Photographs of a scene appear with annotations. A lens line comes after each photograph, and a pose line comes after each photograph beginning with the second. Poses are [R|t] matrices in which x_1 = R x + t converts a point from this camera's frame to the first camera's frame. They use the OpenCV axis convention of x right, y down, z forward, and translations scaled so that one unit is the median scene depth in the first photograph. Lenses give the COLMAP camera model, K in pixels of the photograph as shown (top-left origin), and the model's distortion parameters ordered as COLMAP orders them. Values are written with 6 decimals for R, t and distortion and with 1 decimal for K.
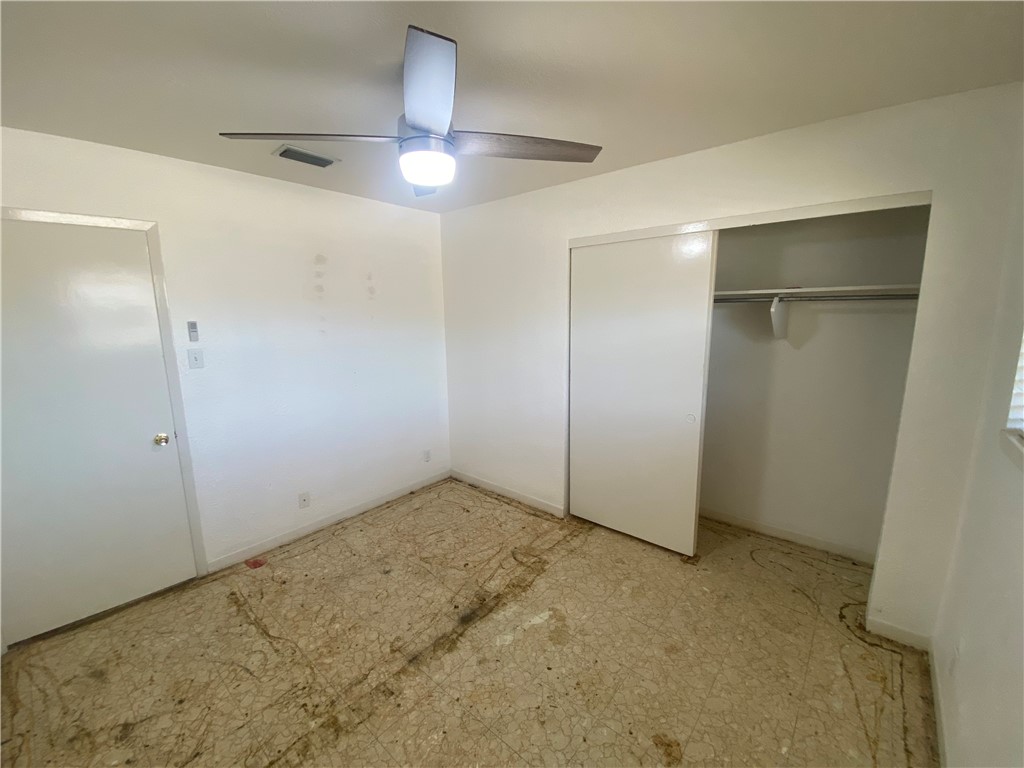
lens RADIAL K [[419.8, 0, 507.5], [0, 419.8, 365.2], [0, 0, 1]] dist [0.008675, -0.012326]
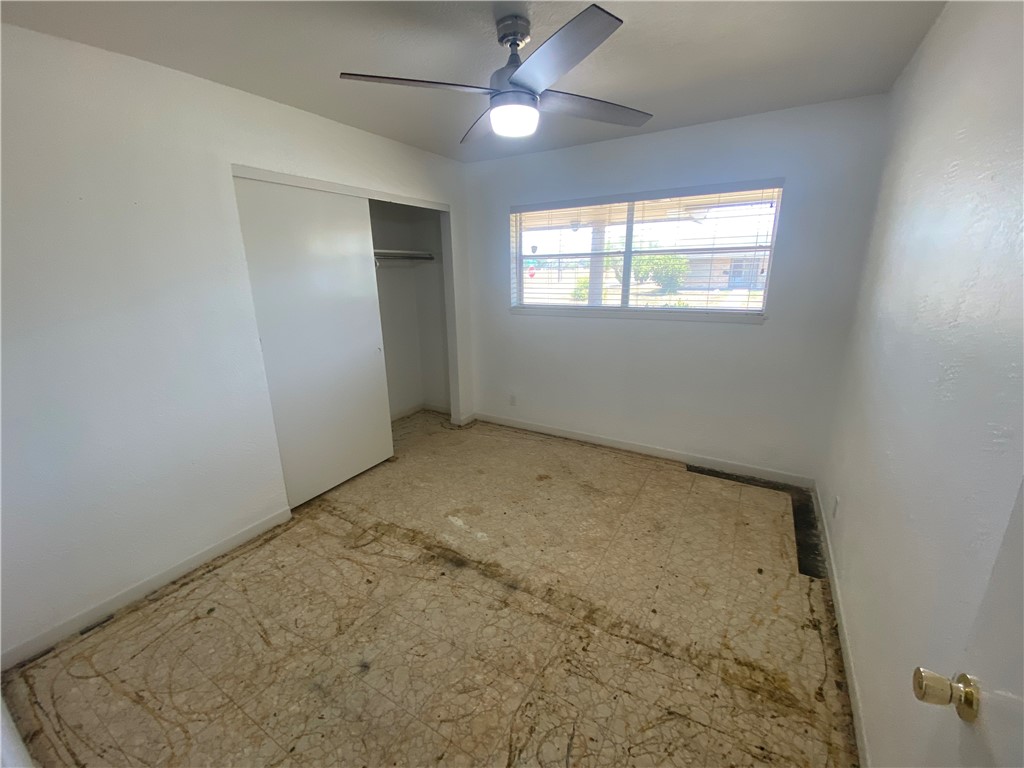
lens RADIAL K [[419.8, 0, 508.0], [0, 419.8, 377.5], [0, 0, 1]] dist [0.008675, -0.012326]
pose [[-0.173552, -0.232925, 0.956883, -1.012890], [0.157974, 0.952462, 0.260500, -0.077675], [-0.972072, 0.196373, -0.128505, 0.945342]]
